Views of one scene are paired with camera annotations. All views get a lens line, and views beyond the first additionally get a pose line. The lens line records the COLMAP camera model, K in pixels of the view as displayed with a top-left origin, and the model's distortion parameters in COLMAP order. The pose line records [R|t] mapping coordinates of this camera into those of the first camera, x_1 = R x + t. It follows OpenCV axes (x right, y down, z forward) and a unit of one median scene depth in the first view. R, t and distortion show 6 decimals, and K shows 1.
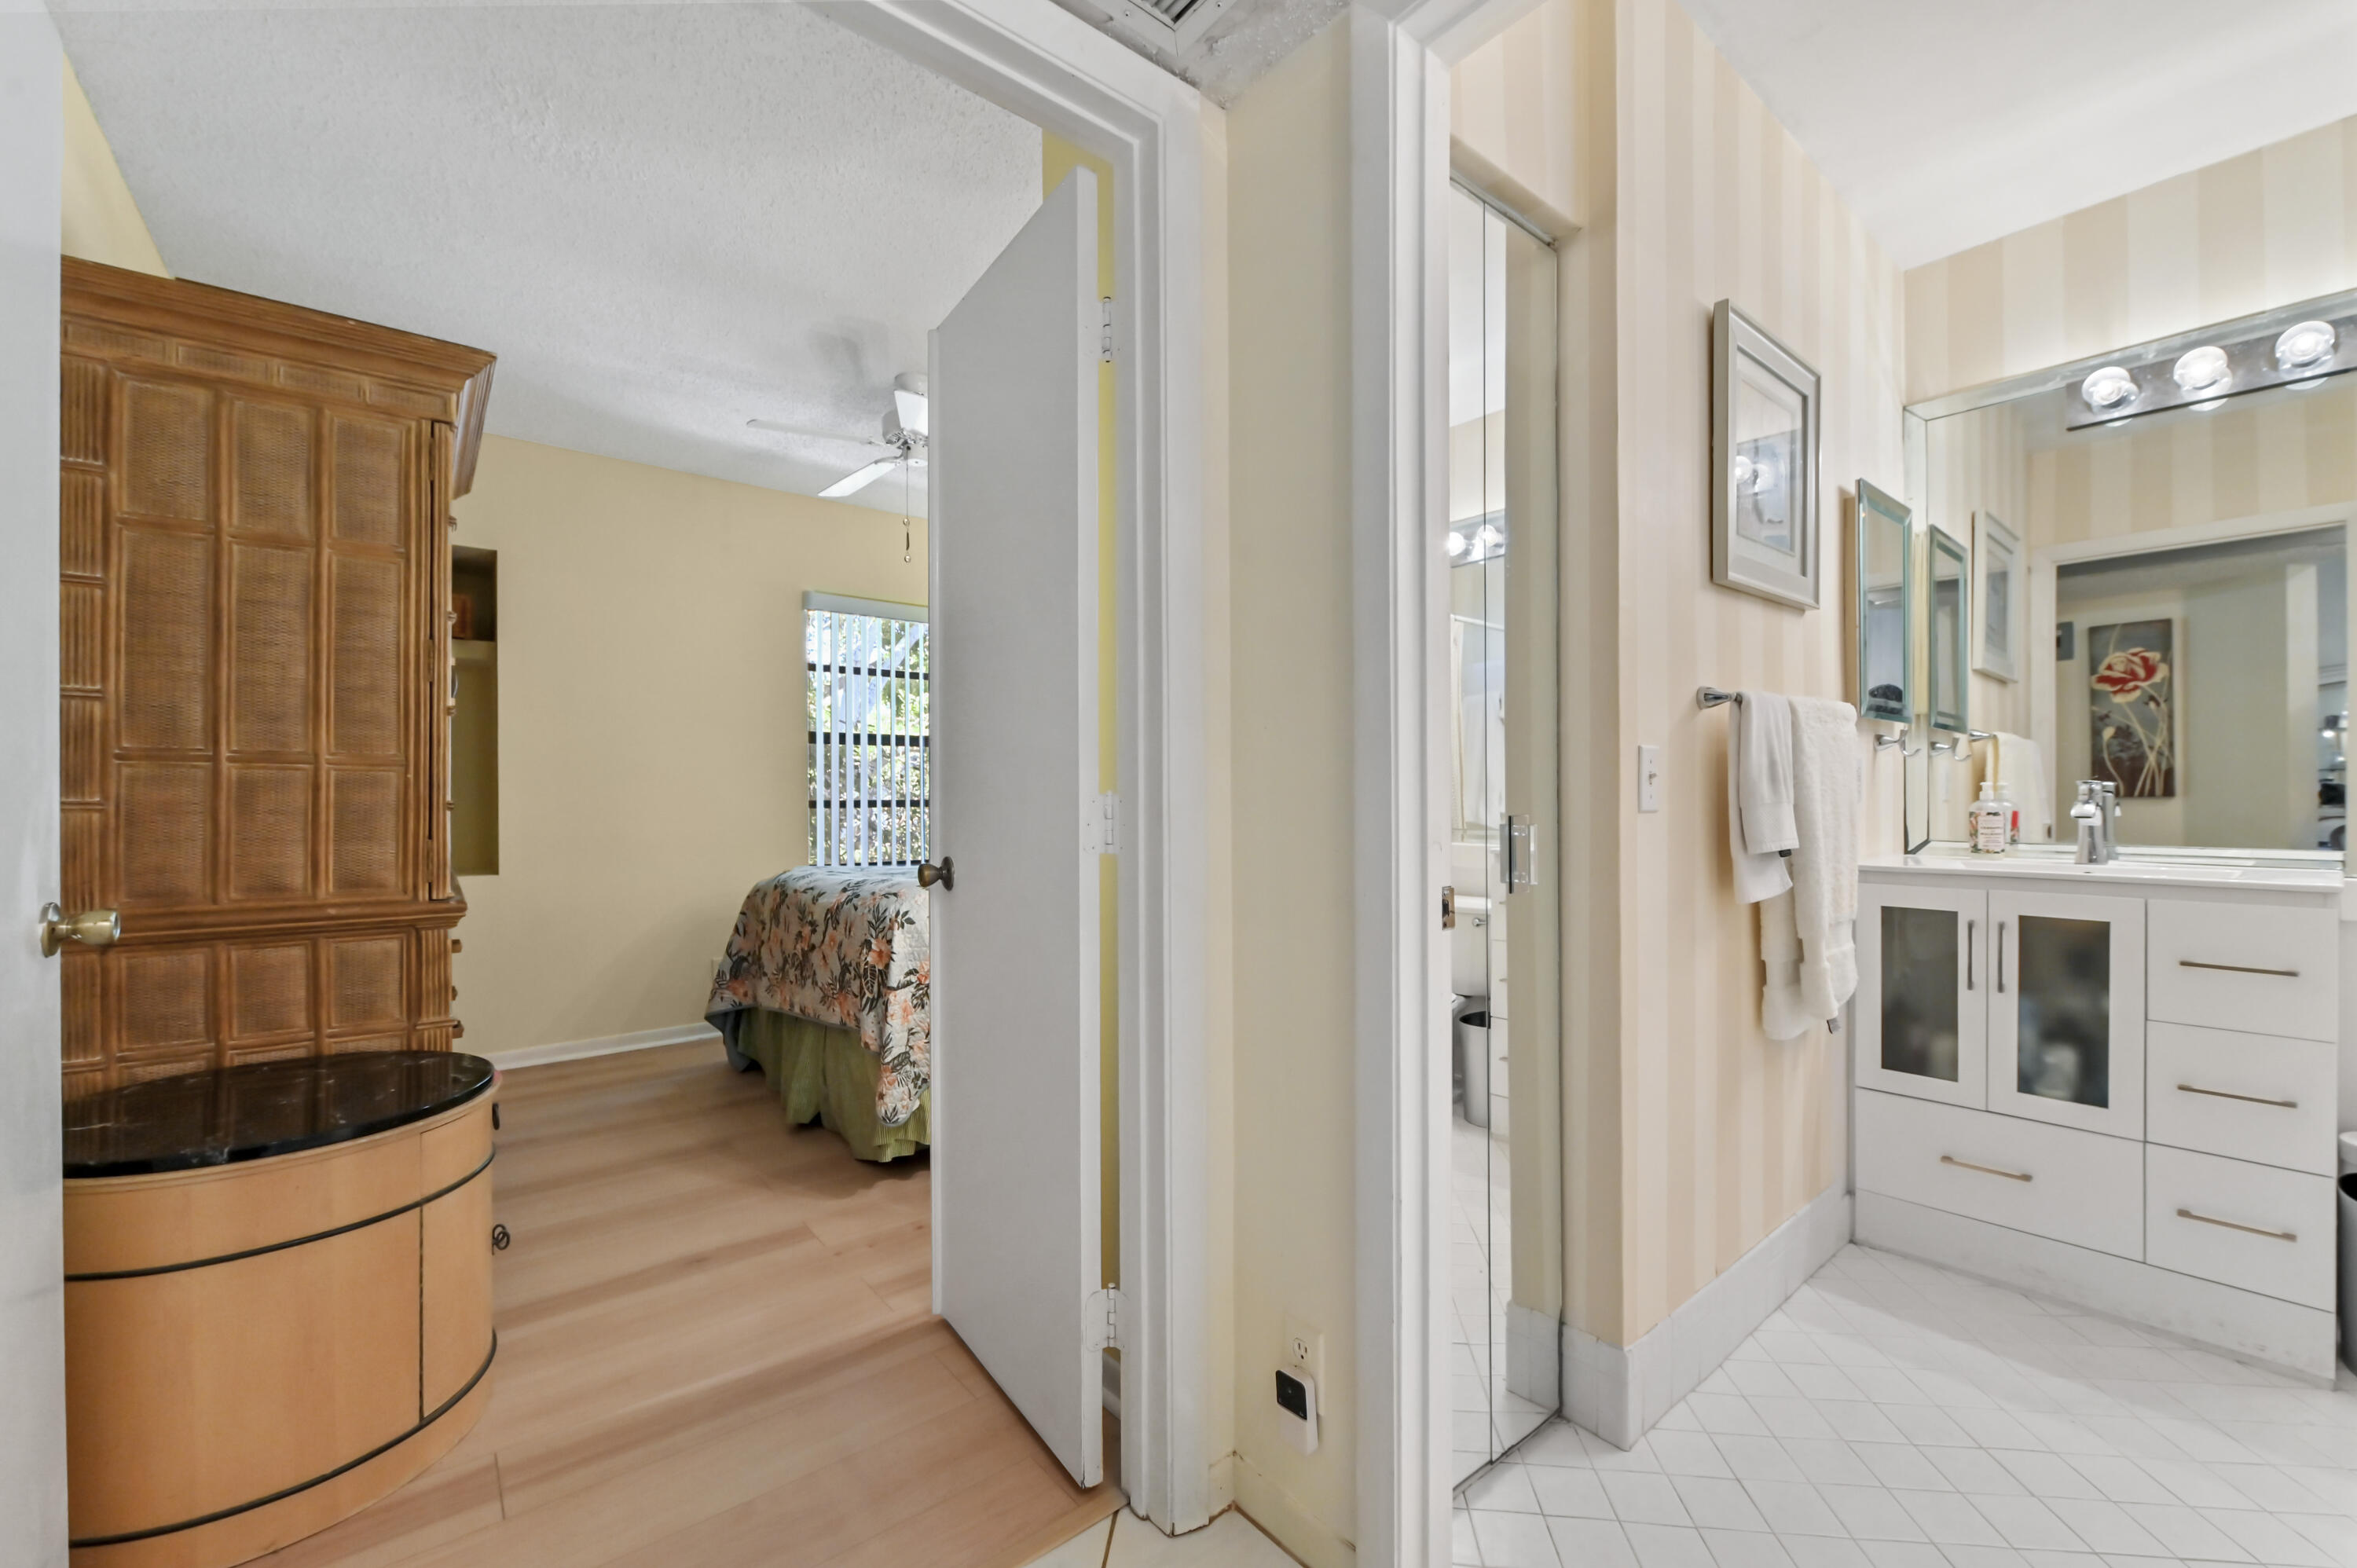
lens RADIAL K [[953.4, 0, 1162.9], [0, 953.4, 792.1], [0, 0, 1]] dist [-0.004723, -0.000077]
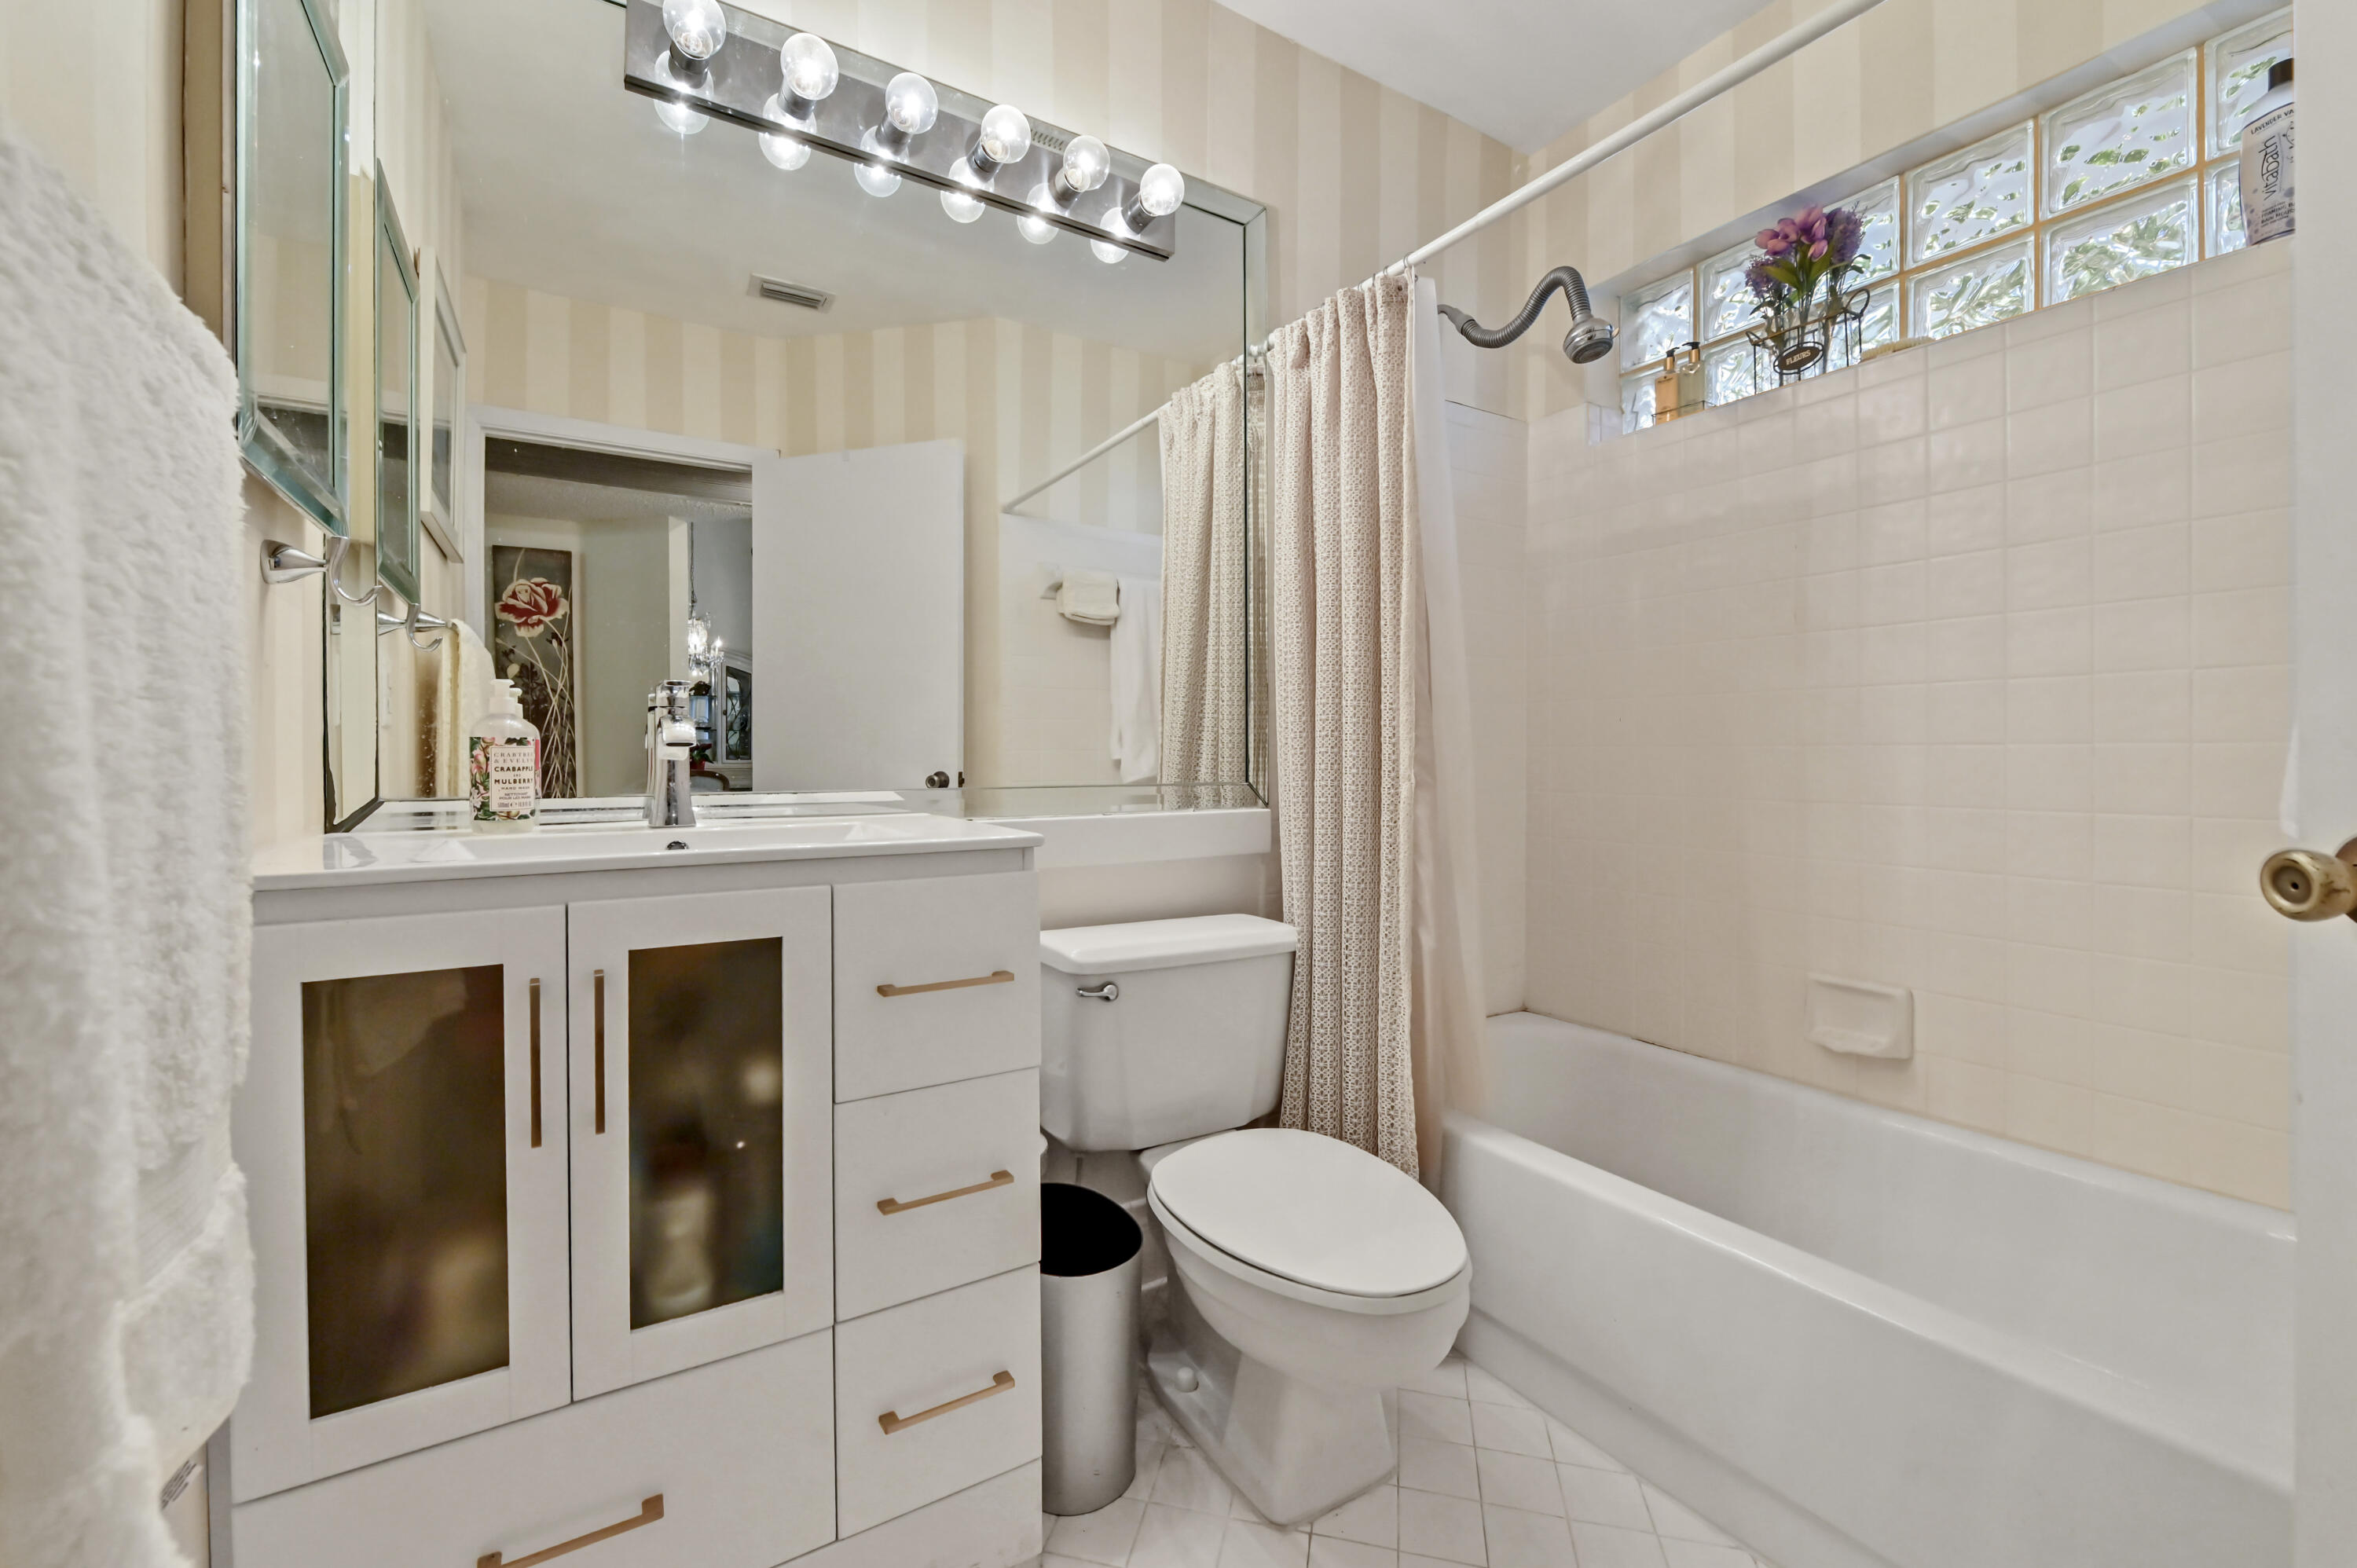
lens RADIAL K [[953.4, 0, 1161.2], [0, 953.4, 769.8], [0, 0, 1]] dist [-0.004723, -0.000077]
pose [[0.129557, -0.014474, 0.991466, 0.351191], [0.000170, 0.999894, 0.014575, 0.026029], [-0.991572, -0.001720, 0.129545, 0.502279]]
